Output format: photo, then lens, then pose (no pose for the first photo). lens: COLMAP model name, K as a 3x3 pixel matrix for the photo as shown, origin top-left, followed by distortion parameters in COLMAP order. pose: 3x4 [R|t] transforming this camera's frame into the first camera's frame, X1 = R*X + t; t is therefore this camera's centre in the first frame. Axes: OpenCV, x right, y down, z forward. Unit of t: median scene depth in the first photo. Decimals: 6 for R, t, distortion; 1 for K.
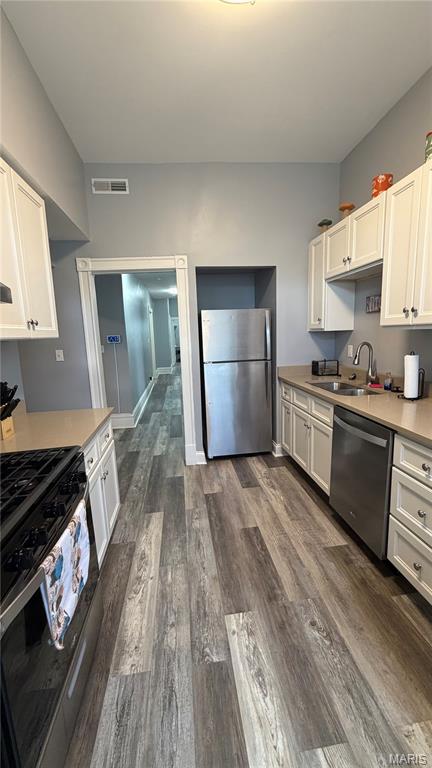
lens RADIAL K [[306.3, 0, 215.5], [0, 306.3, 382.5], [0, 0, 1]] dist [-0.001303, 0.000805]
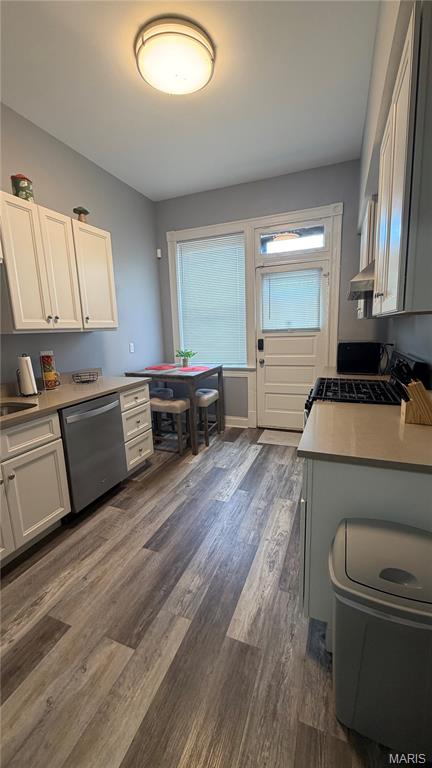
lens RADIAL K [[306.3, 0, 215.5], [0, 306.3, 382.5], [0, 0, 1]] dist [-0.001303, 0.000805]
pose [[-0.873312, -0.018560, 0.486808, -0.506958], [0.143456, 0.945168, 0.293390, -0.225241], [-0.465560, 0.326057, -0.822764, 1.597738]]
